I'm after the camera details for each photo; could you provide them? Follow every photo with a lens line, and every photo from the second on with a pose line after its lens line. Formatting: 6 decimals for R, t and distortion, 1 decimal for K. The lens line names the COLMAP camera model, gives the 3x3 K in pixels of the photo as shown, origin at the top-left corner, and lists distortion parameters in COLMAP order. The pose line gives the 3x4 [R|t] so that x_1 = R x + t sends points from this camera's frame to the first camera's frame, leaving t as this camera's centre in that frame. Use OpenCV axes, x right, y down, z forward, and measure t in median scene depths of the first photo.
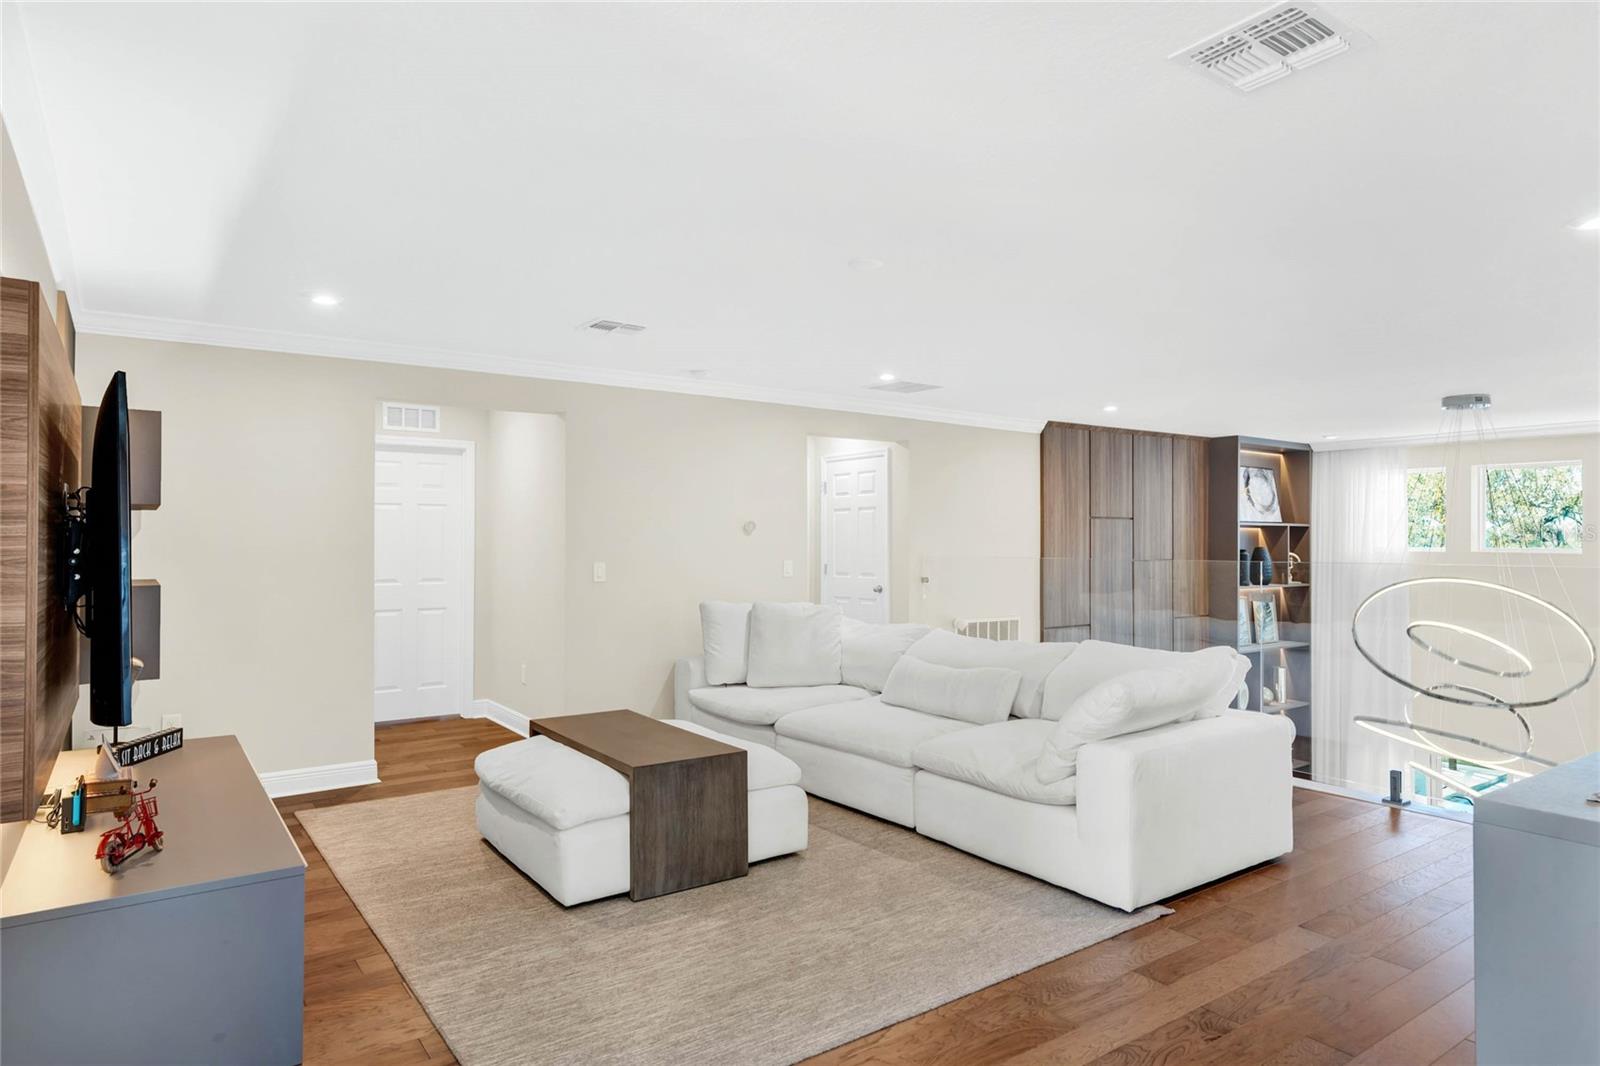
lens RADIAL K [[947.8, 0, 798.3], [0, 947.8, 537.0], [0, 0, 1]] dist [0.000942, -0.000181]
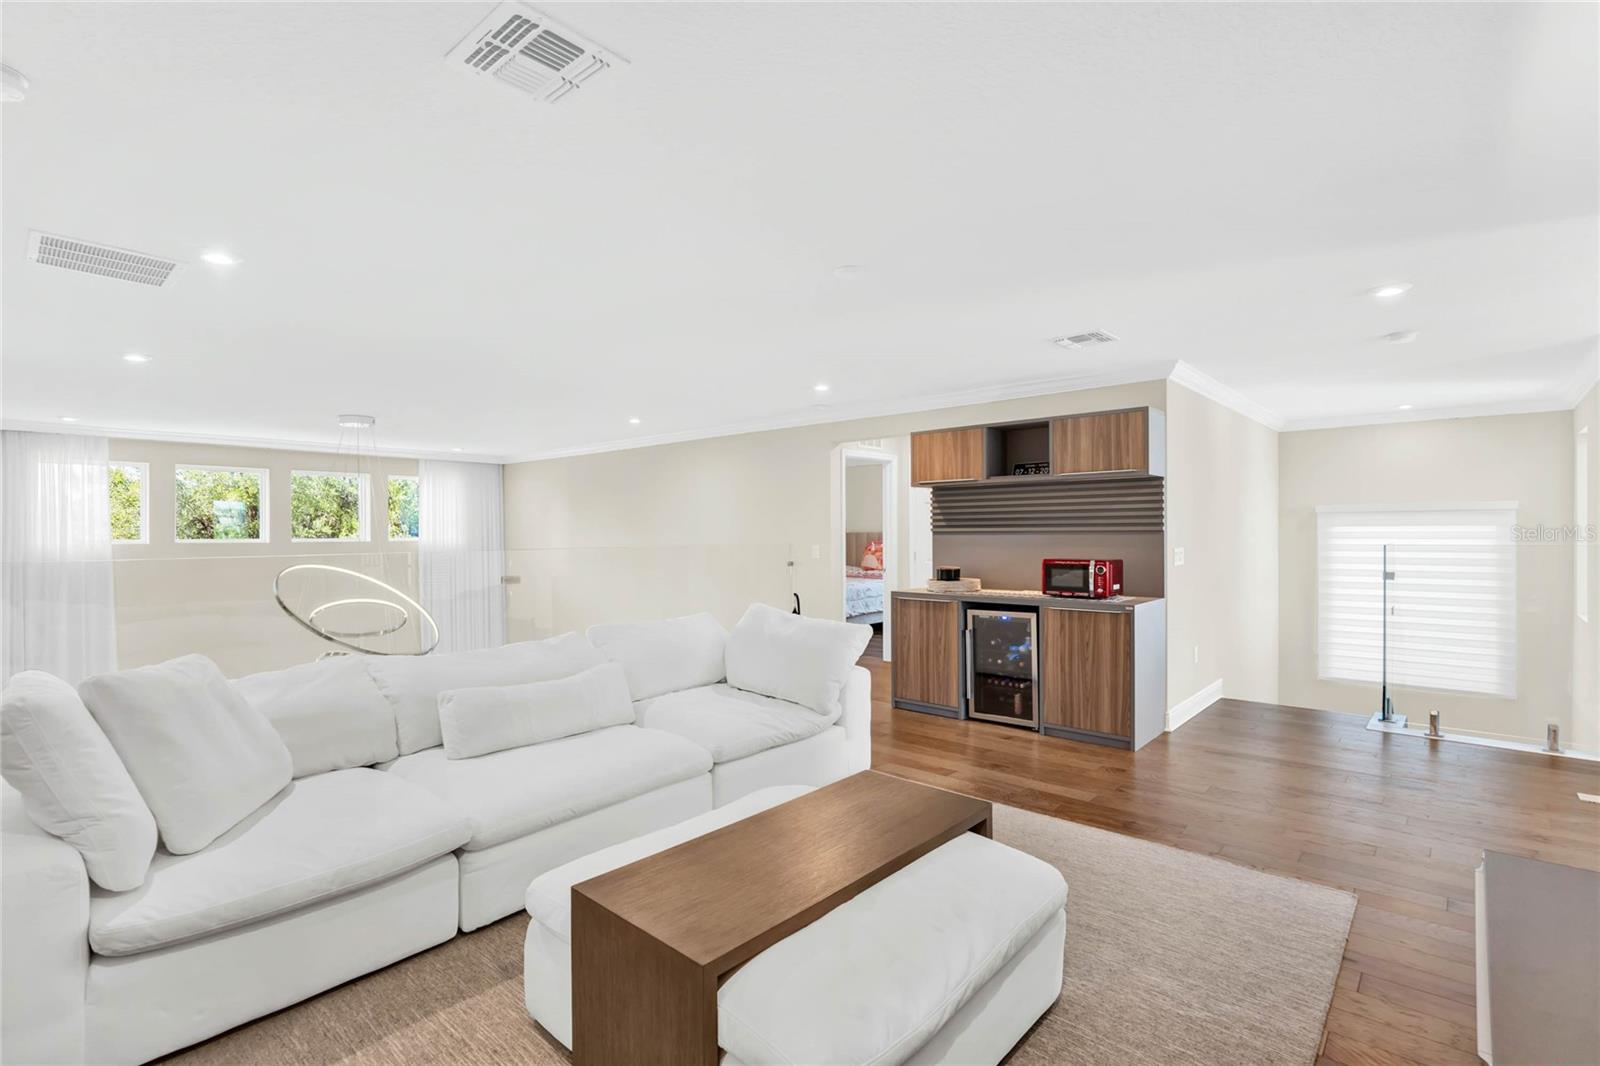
lens RADIAL K [[750.0, 0, 795.8], [0, 750.0, 530.2], [0, 0, 1]] dist [-0.010400, -0.000213]
pose [[-0.224935, 0.000669, 0.974373, -0.952607], [-0.001780, 0.999998, -0.001097, -0.001140], [-0.974372, -0.001981, -0.224934, 1.596517]]
